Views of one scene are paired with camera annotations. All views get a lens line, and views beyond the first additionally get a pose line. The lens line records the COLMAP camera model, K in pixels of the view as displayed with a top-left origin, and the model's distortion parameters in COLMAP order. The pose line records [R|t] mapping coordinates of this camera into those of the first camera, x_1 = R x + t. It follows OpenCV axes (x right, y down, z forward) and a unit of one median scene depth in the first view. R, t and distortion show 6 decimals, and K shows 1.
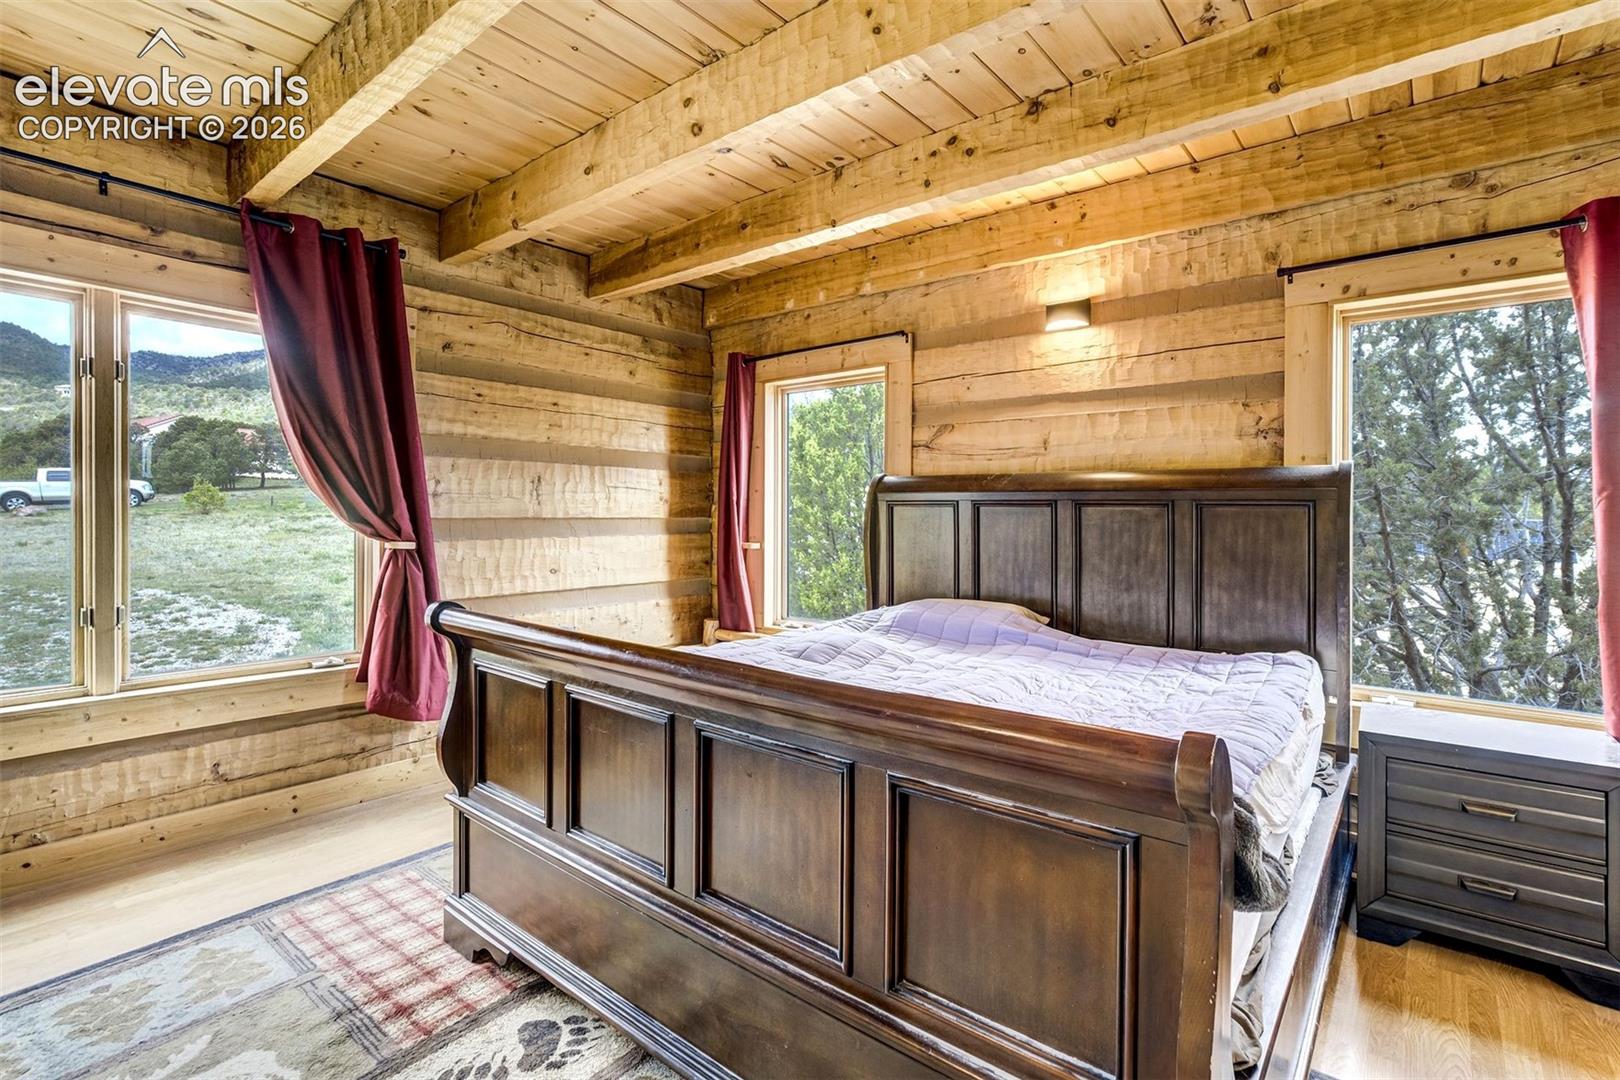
lens RADIAL K [[744.1, 0, 807.6], [0, 744.1, 524.4], [0, 0, 1]] dist [-0.046933, 0.016042]
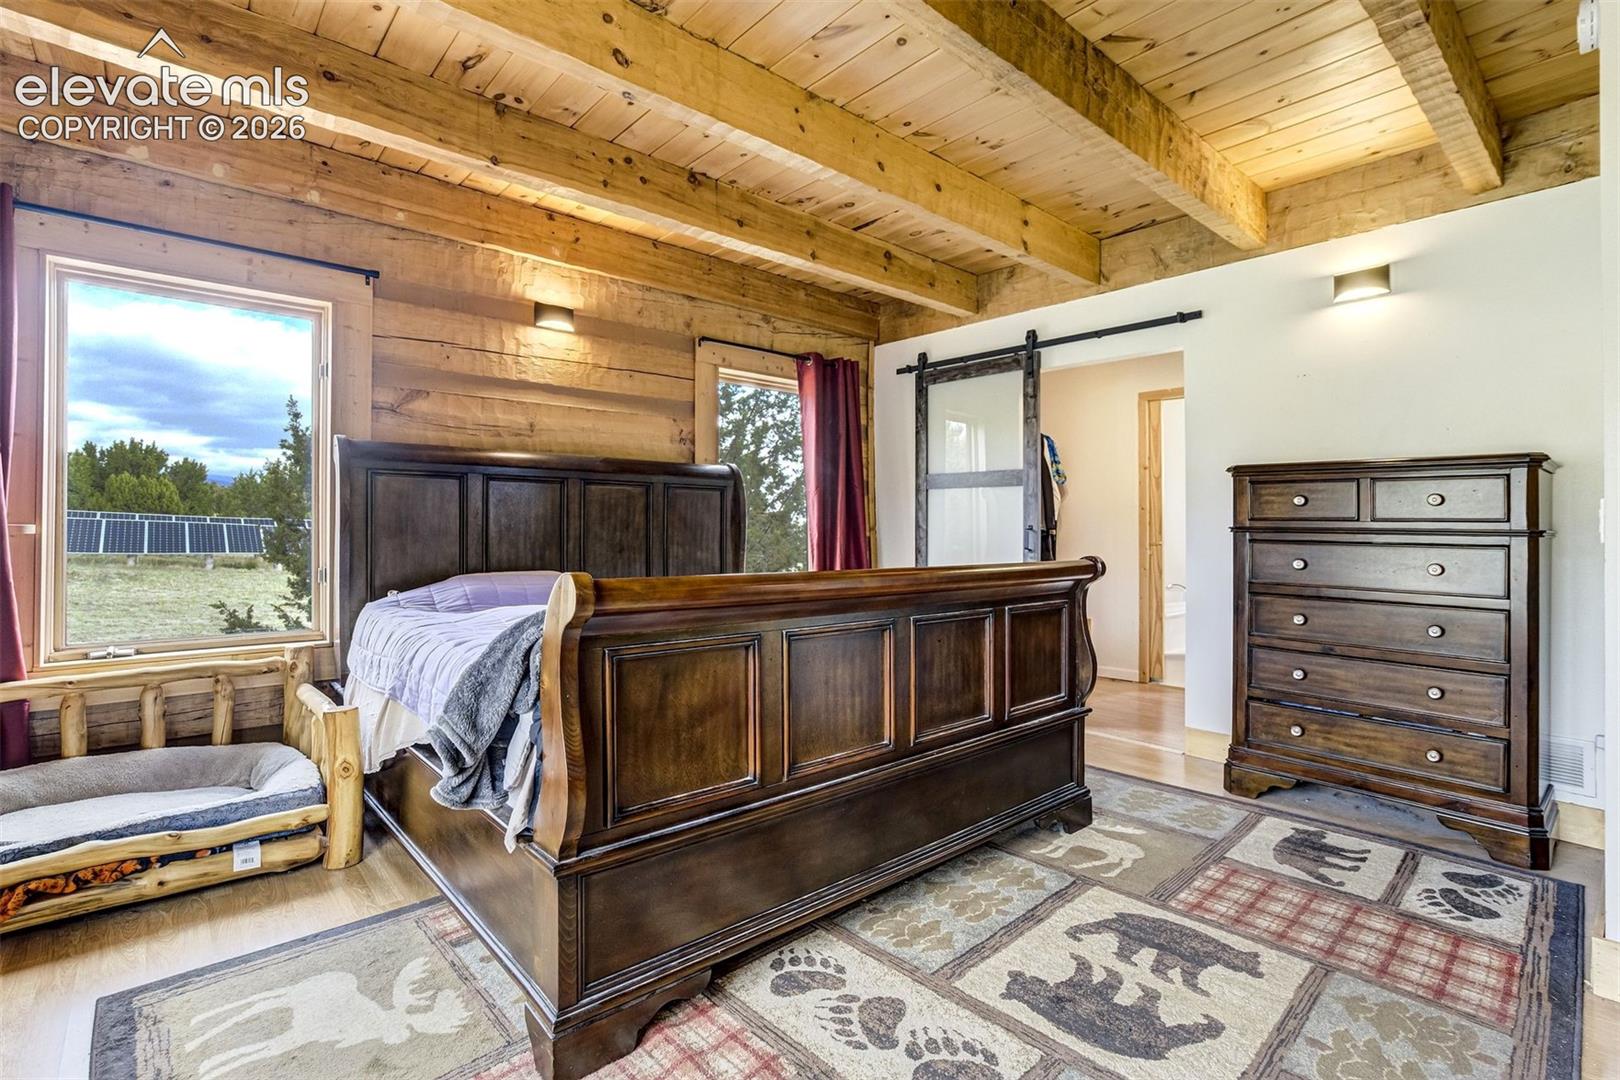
lens RADIAL K [[744.1, 0, 806.3], [0, 744.1, 523.5], [0, 0, 1]] dist [-0.046933, 0.016042]
pose [[0.166503, -0.003919, 0.986033, -0.744535], [0.007029, 0.999971, 0.002787, 0.037615], [-0.986016, 0.006467, 0.166526, 0.446560]]
